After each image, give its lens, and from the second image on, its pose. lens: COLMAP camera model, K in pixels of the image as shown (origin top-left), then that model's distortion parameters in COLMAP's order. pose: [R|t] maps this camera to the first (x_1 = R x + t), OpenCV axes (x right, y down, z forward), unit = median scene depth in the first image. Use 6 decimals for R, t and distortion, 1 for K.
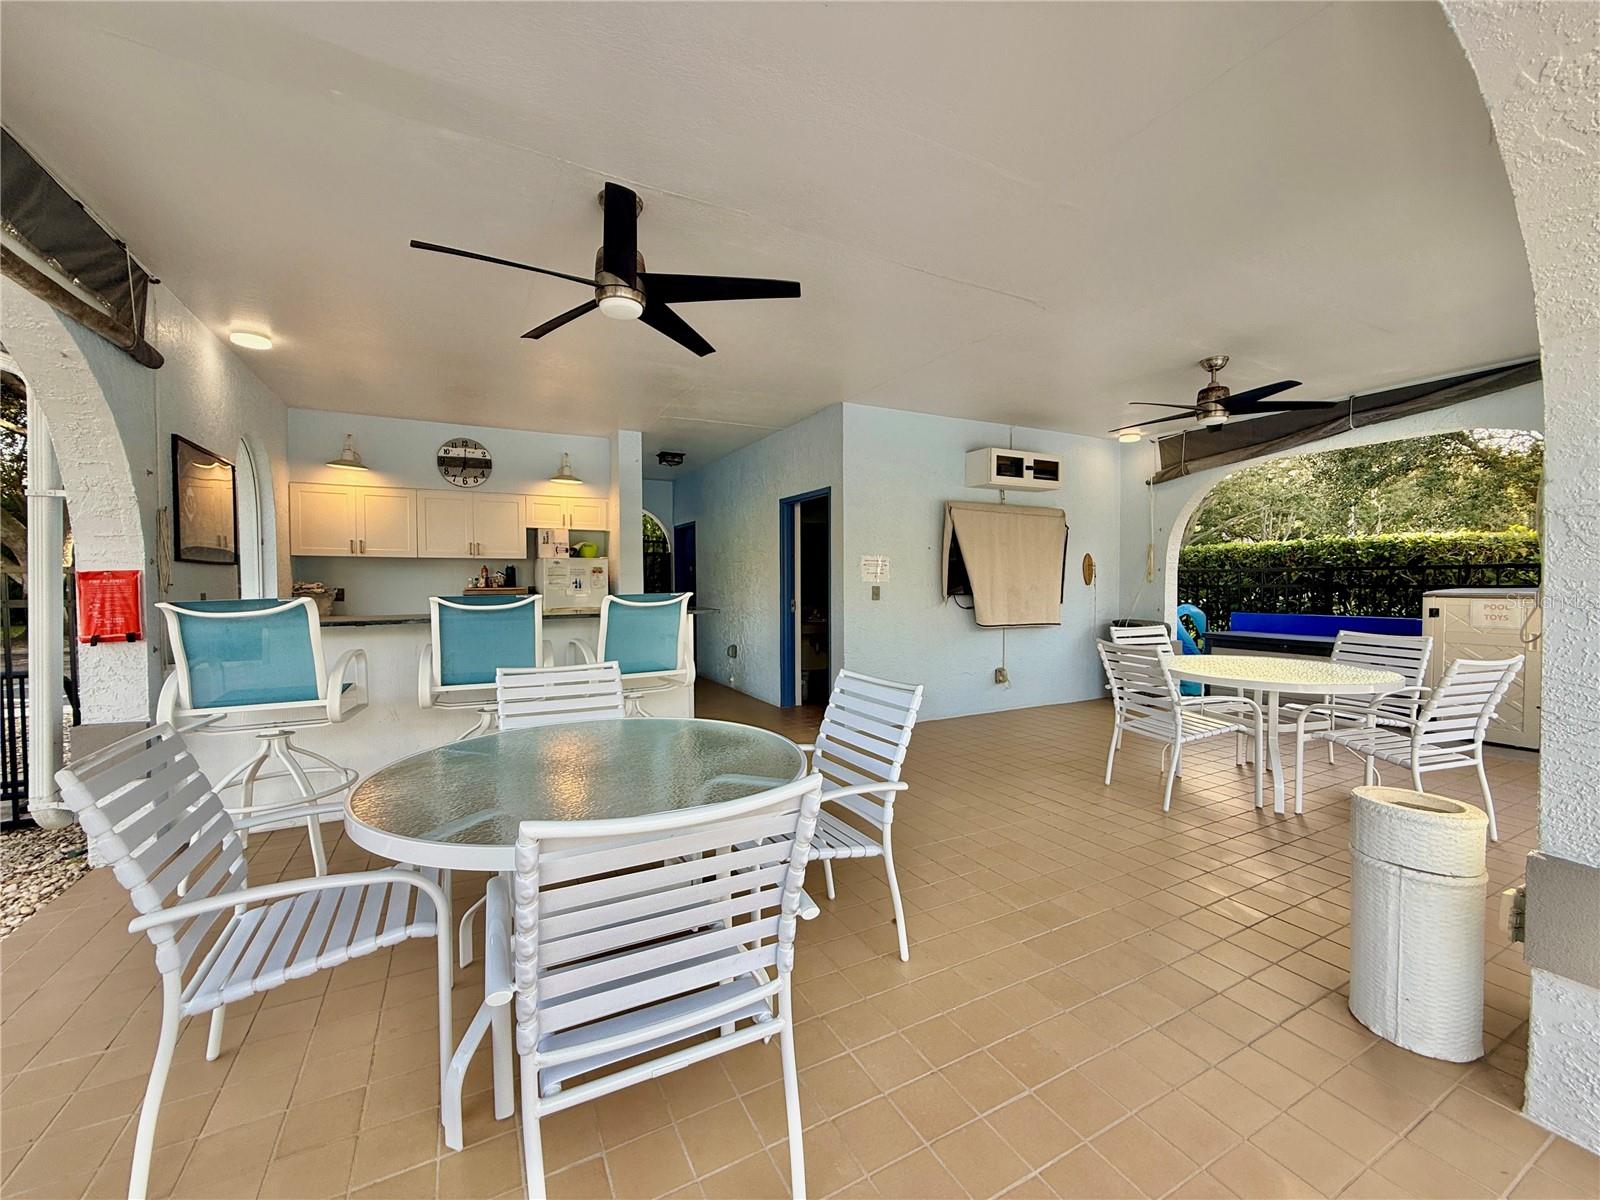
lens RADIAL K [[635.0, 0, 799.5], [0, 635.0, 598.0], [0, 0, 1]] dist [0.000502, 0.000029]
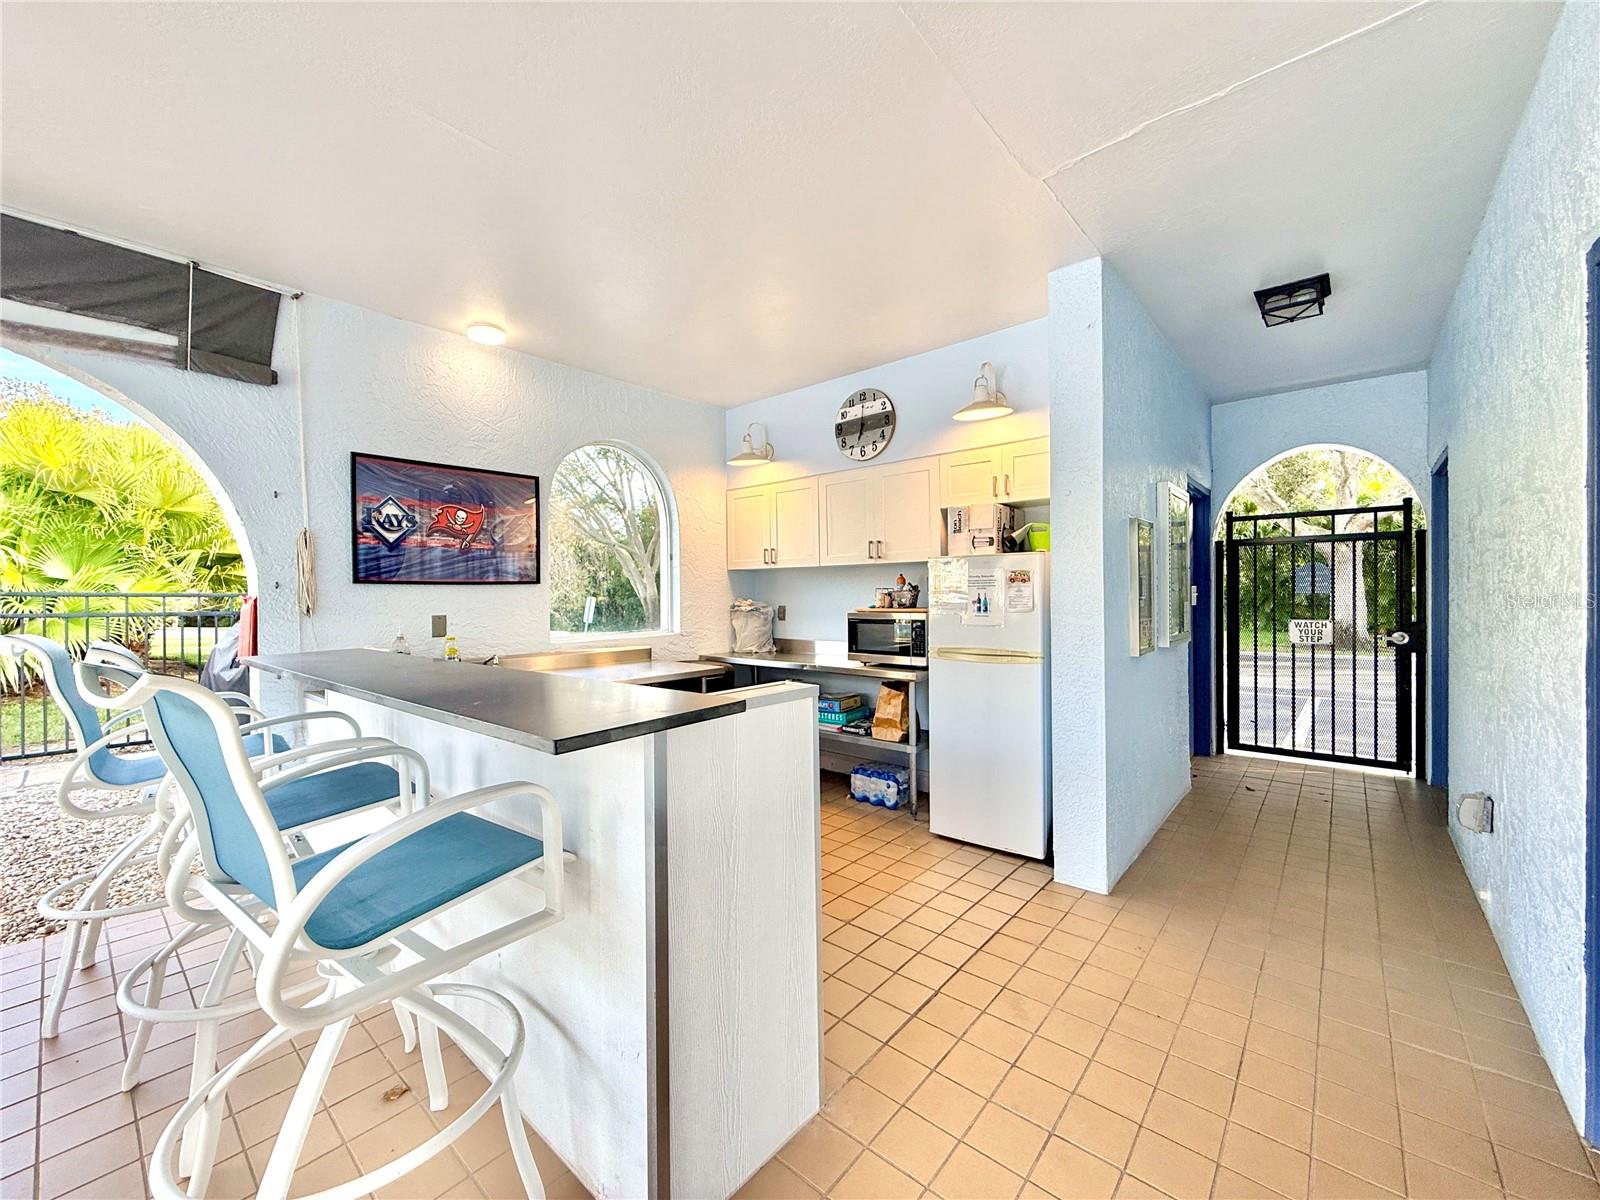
lens RADIAL K [[635.0, 0, 799.2], [0, 635.0, 595.2], [0, 0, 1]] dist [0.000502, 0.000029]
pose [[0.365933, 0.002302, -0.930638, 0.083913], [-0.014650, 0.999887, -0.003288, -0.025778], [0.930526, 0.014837, 0.365926, 0.683229]]
